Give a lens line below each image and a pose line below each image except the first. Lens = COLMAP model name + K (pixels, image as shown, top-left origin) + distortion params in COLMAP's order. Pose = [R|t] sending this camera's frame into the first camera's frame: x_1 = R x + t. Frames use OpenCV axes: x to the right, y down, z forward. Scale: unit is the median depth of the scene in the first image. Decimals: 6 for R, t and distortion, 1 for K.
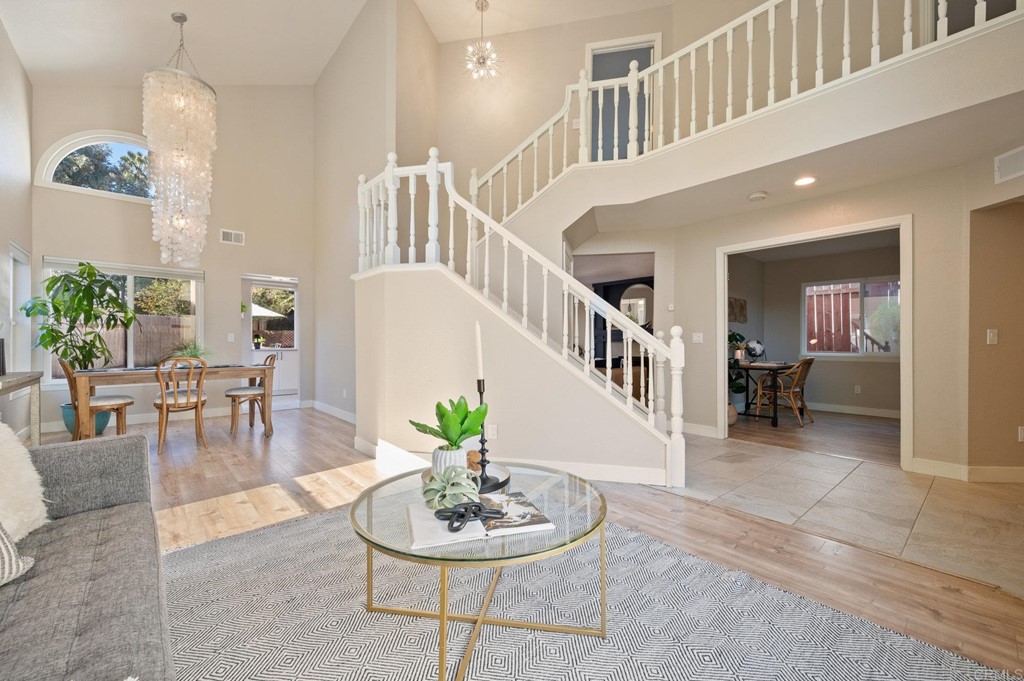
lens RADIAL K [[407.6, 0, 512.3], [0, 407.6, 345.5], [0, 0, 1]] dist [-0.001870, -0.001416]
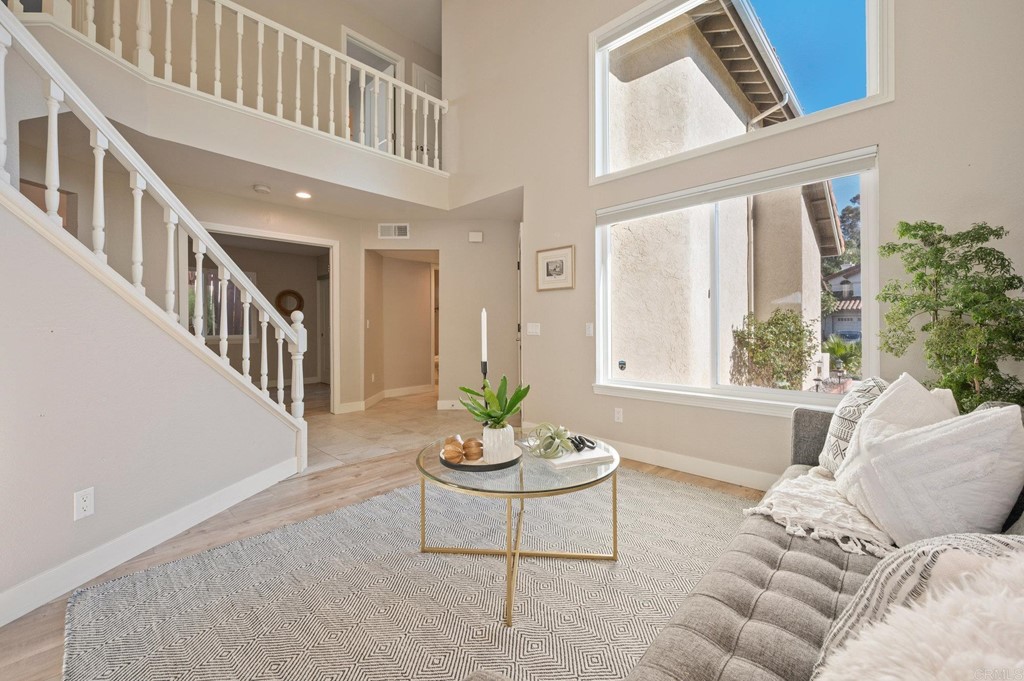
lens RADIAL K [[407.6, 0, 517.3], [0, 407.6, 333.1], [0, 0, 1]] dist [-0.001870, -0.001416]
pose [[-0.086697, -0.013567, 0.996142, -0.533496], [0.005605, 0.999885, 0.014106, -0.004411], [-0.996219, 0.006806, -0.086611, 0.450627]]
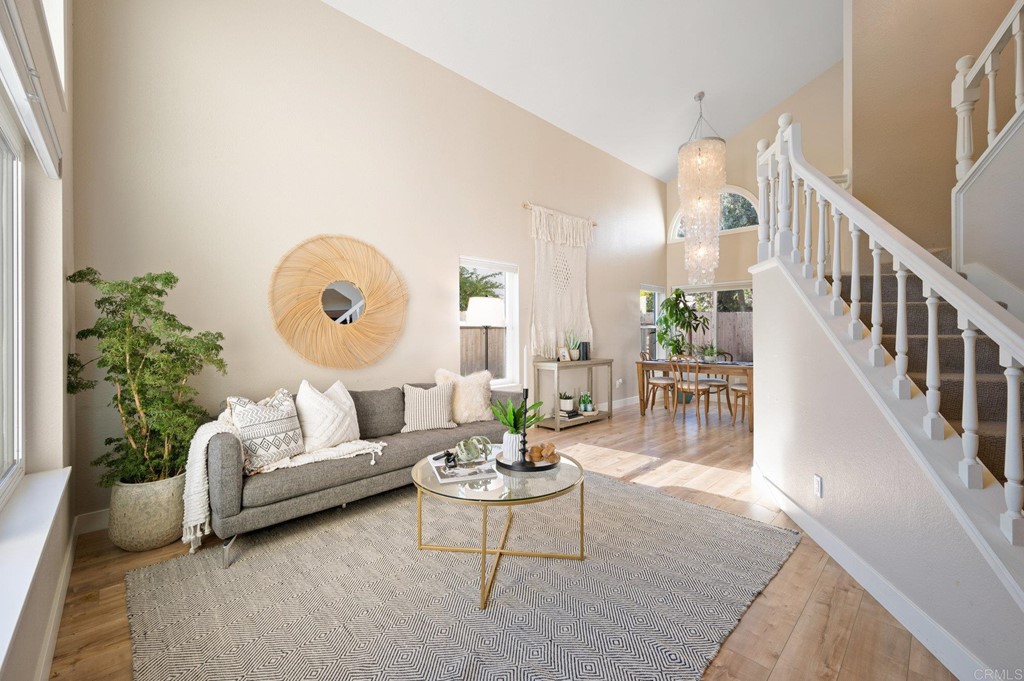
lens RADIAL K [[407.6, 0, 515.3], [0, 407.6, 333.7], [0, 0, 1]] dist [-0.001870, -0.001416]
pose [[0.034371, -0.004380, -0.999400, 0.566490], [-0.000005, 0.999990, -0.004383, -0.036673], [0.999409, 0.000155, 0.034370, 0.424040]]
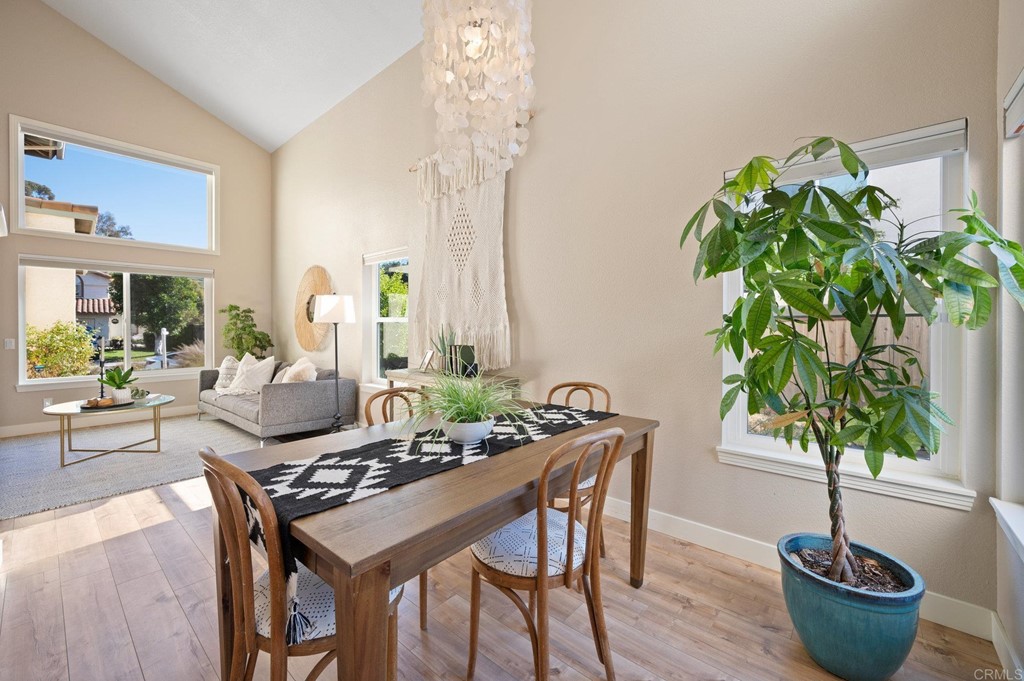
lens RADIAL K [[407.6, 0, 515.5], [0, 407.6, 329.0], [0, 0, 1]] dist [-0.001870, -0.001416]
pose [[-0.991679, -0.001677, -0.128722, -0.958729], [-0.002635, 0.999970, 0.007271, -0.054944], [0.128706, 0.007549, -0.991654, 1.638386]]
